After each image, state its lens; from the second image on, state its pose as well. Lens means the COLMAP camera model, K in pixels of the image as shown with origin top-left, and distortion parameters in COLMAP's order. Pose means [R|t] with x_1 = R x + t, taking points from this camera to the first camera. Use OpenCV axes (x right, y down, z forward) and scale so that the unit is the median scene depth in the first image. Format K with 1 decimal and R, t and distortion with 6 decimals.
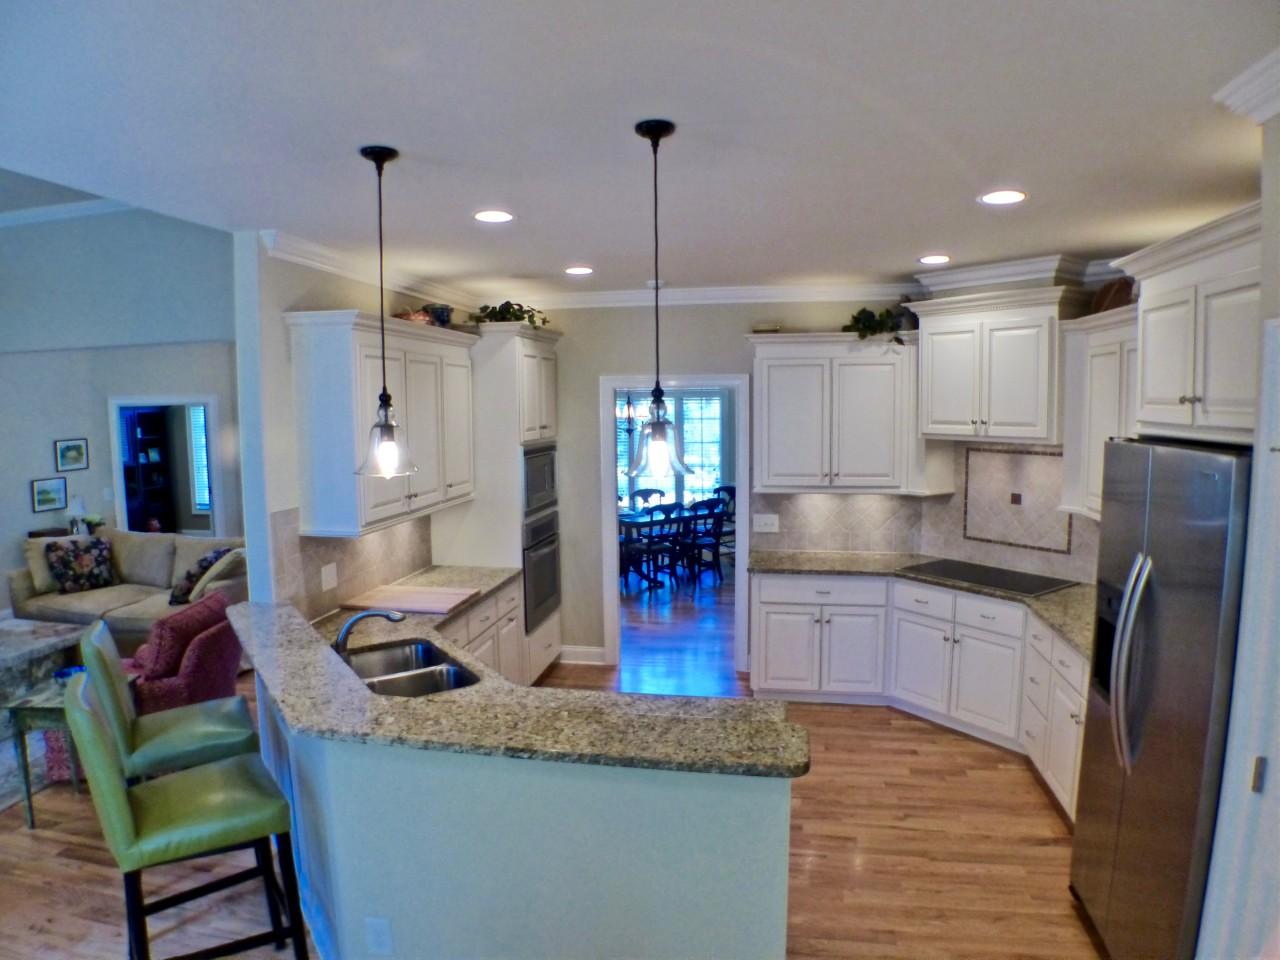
lens RADIAL K [[803.7, 0, 658.2], [0, 803.7, 490.1], [0, 0, 1]] dist [-0.114337, 0.029507]
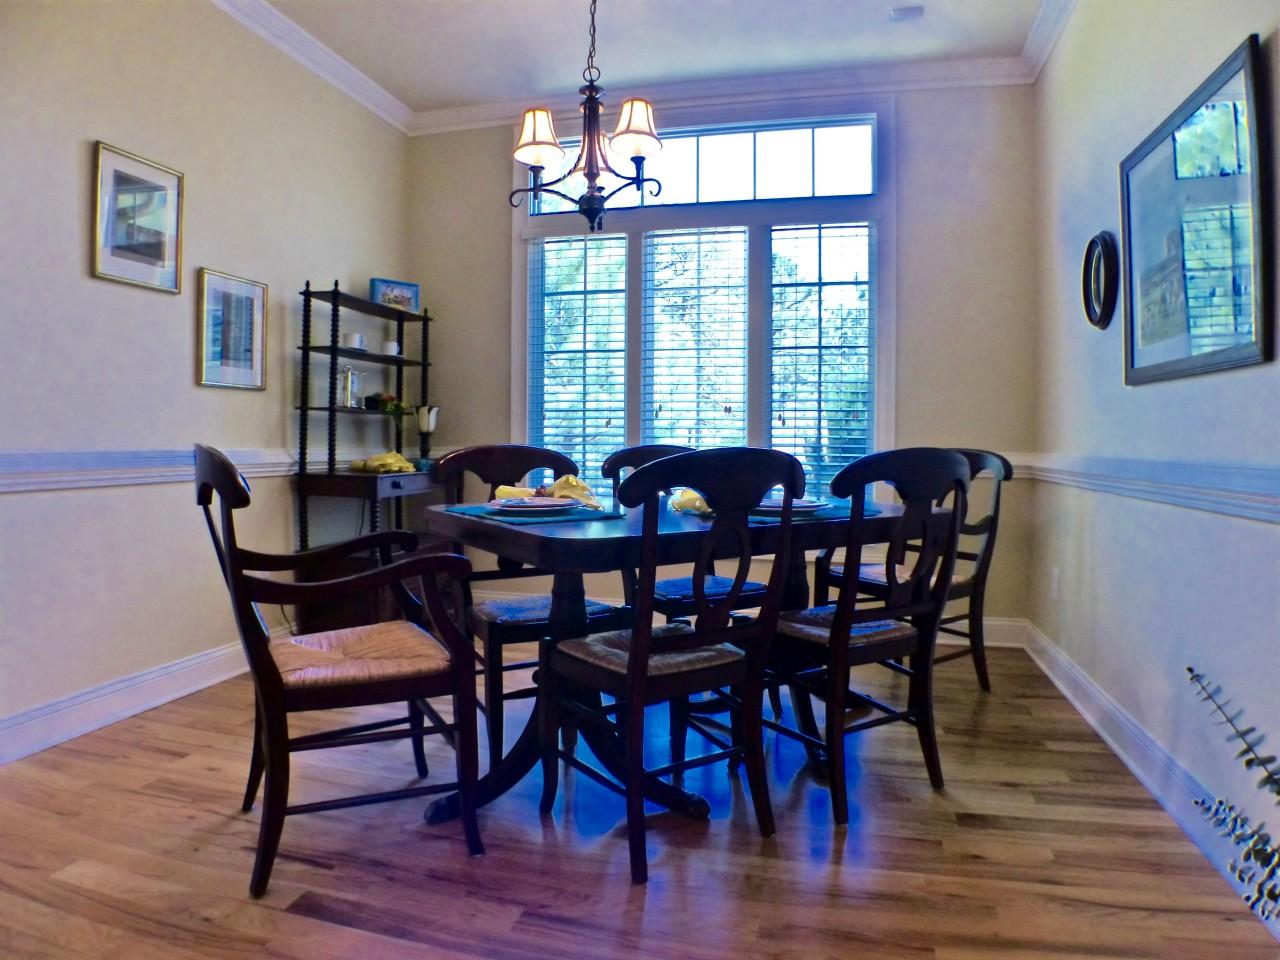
lens RADIAL K [[810.1, 0, 640.0], [0, 810.1, 480.0], [0, 0, 1]] dist [-0.122527, 0.029628]
pose [[0.996411, 0.022312, -0.081653, 0.007847], [-0.027021, 0.998006, -0.057038, 0.061952], [0.080218, 0.059040, 0.995027, 1.401324]]
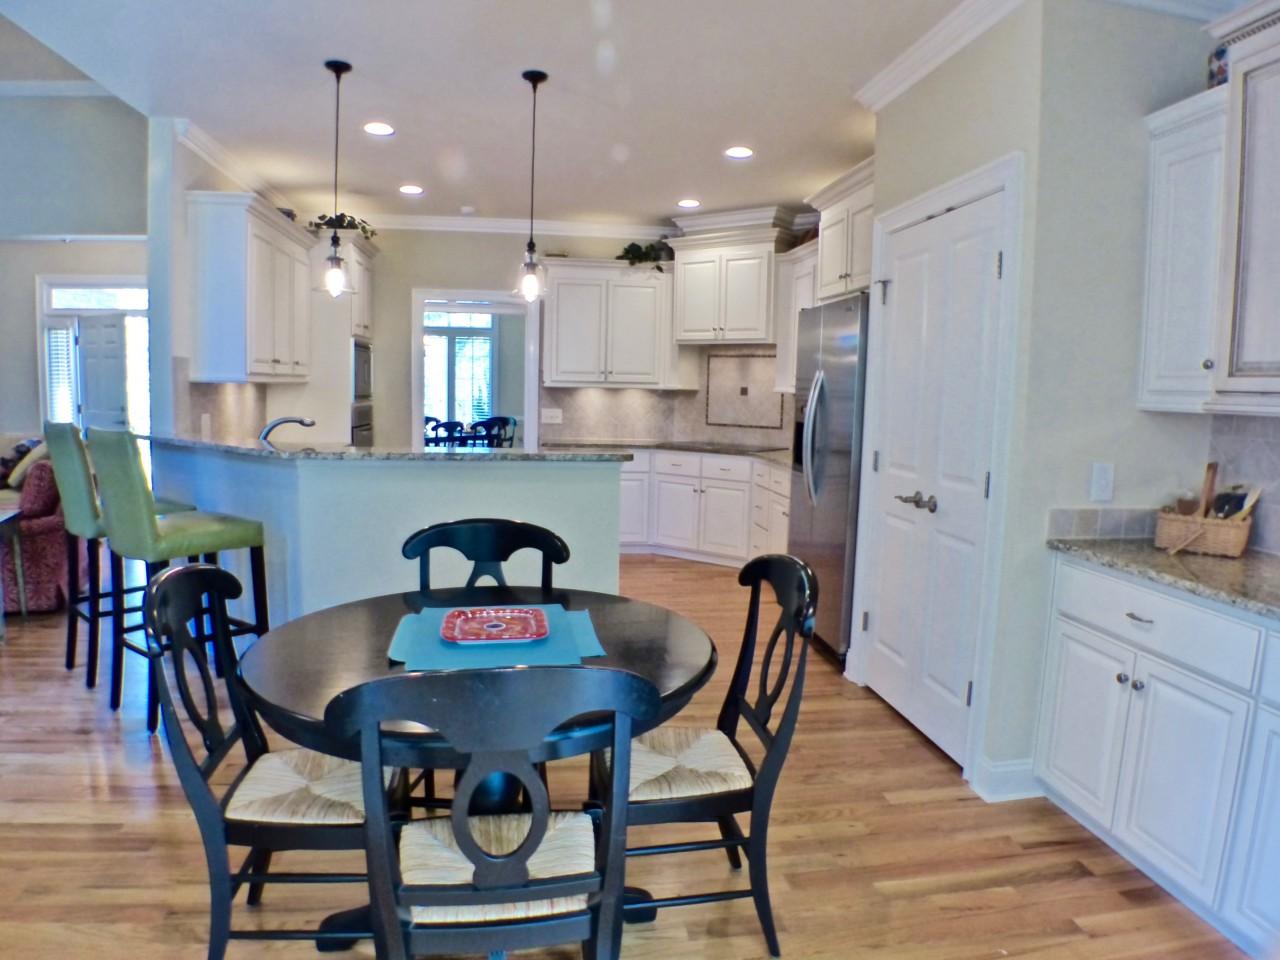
lens RADIAL K [[803.7, 0, 658.2], [0, 803.7, 490.1], [0, 0, 1]] dist [-0.114337, 0.029507]
pose [[0.947860, -0.007445, 0.318600, -0.120498], [-0.000573, 0.999686, 0.025066, 0.145882], [-0.318687, -0.023942, 0.947558, -0.253035]]
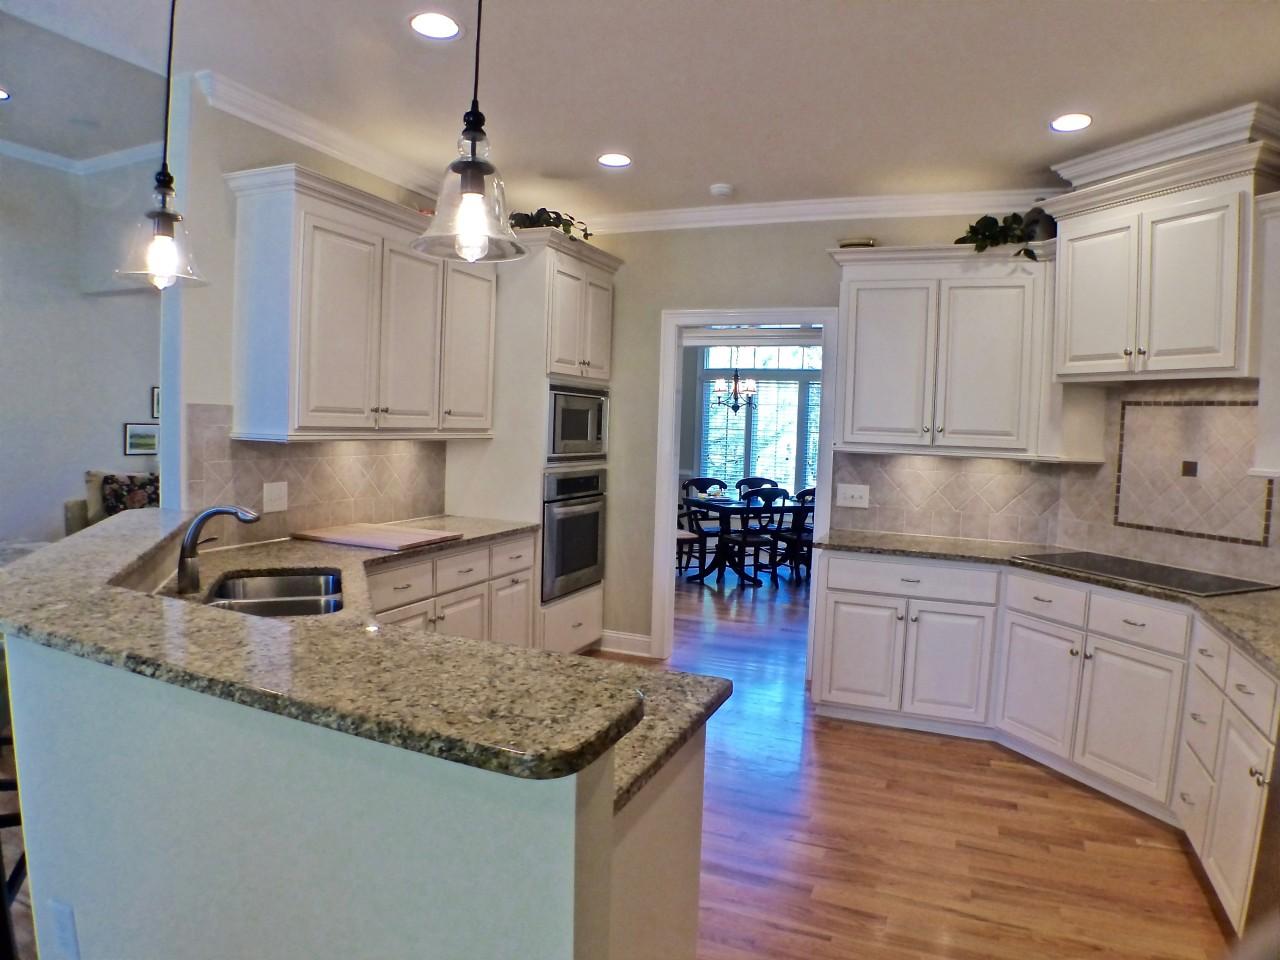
lens RADIAL K [[810.1, 0, 640.0], [0, 810.1, 480.0], [0, 0, 1]] dist [-0.122527, 0.029628]
pose [[0.972916, 0.056362, -0.224181, 0.125131], [-0.064989, 0.997396, -0.031283, 0.076123], [0.221834, 0.045005, 0.974045, 0.209703]]
